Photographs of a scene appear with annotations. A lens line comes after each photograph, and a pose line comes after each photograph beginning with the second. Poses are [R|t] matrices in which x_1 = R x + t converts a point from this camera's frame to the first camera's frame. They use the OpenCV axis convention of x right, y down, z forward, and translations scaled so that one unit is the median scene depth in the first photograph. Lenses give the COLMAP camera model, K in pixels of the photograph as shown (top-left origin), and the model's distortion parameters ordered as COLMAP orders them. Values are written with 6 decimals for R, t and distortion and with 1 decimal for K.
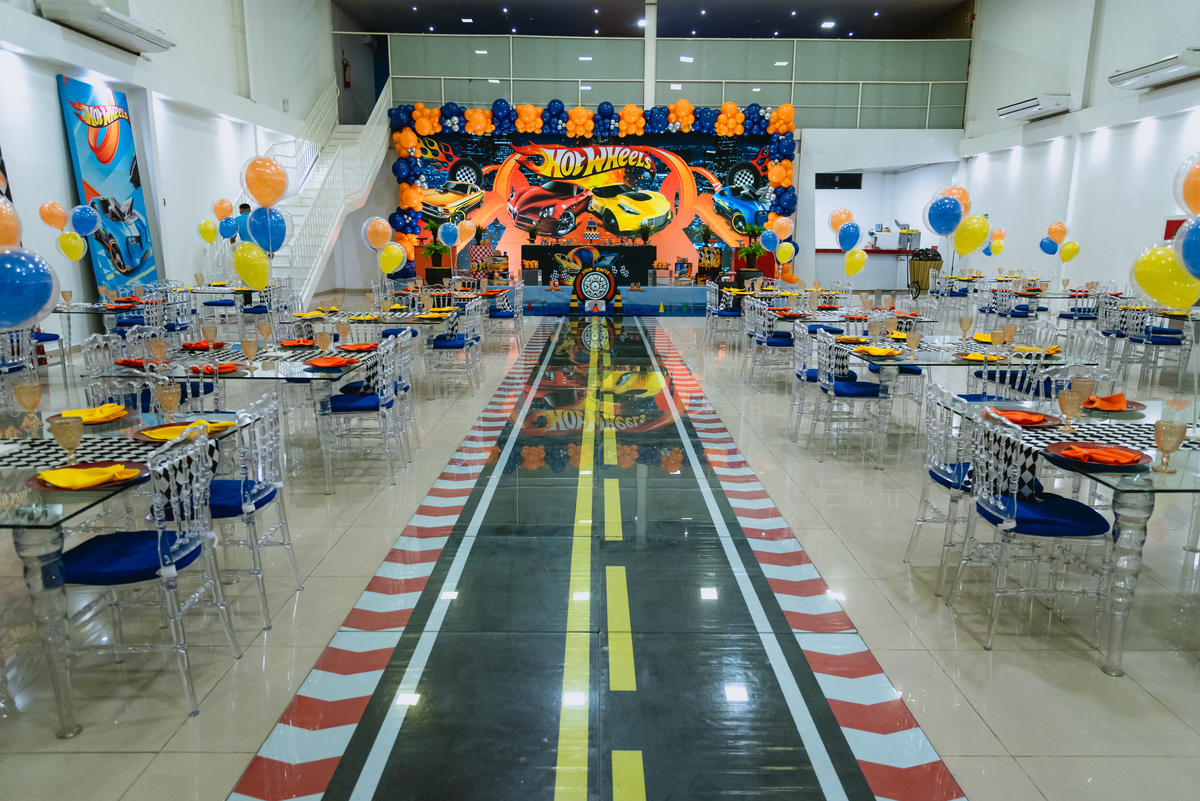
lens RADIAL K [[807.9, 0, 600.0], [0, 807.9, 400.5], [0, 0, 1]] dist [0.030871, -0.004612]
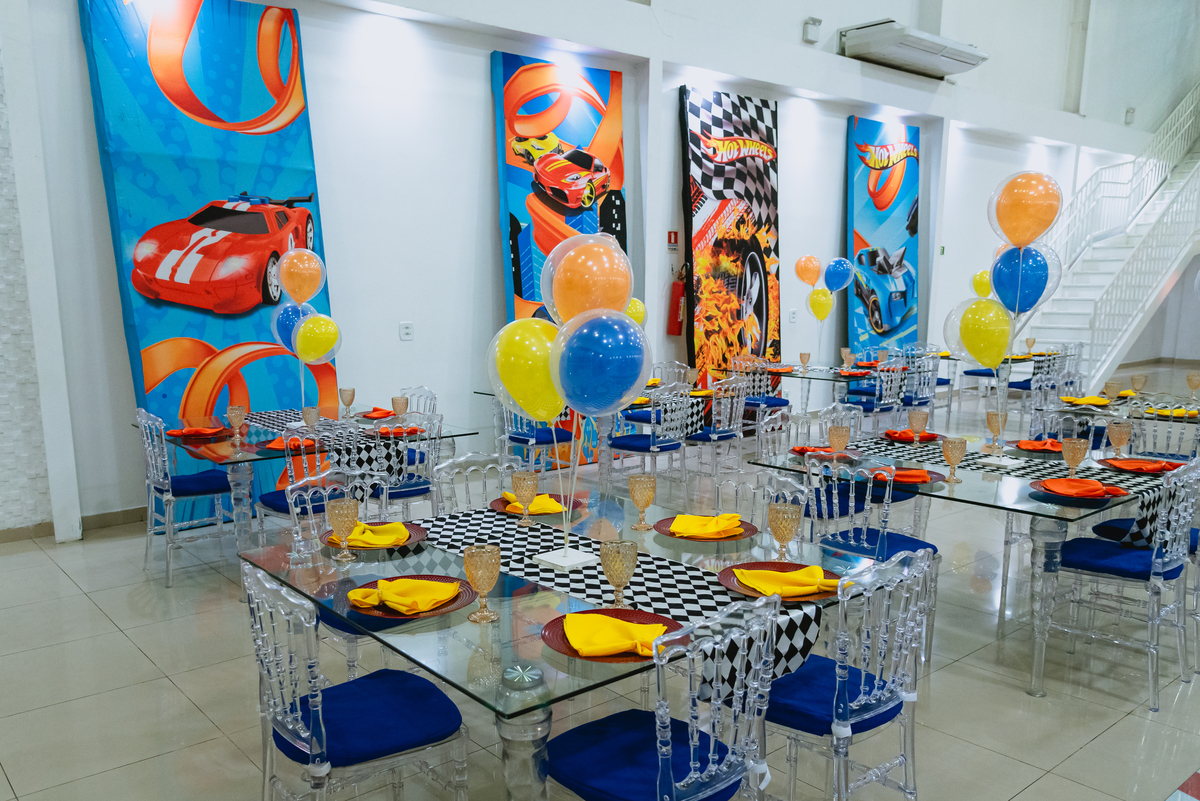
lens RADIAL K [[869.5, 0, 599.4], [0, 869.5, 458.8], [0, 0, 1]] dist [0.006004, -0.000031]
pose [[0.618956, 0.141636, -0.772549, -0.031123], [-0.146398, 0.987173, 0.063692, -0.042883], [0.771661, 0.073677, 0.631752, 0.208933]]
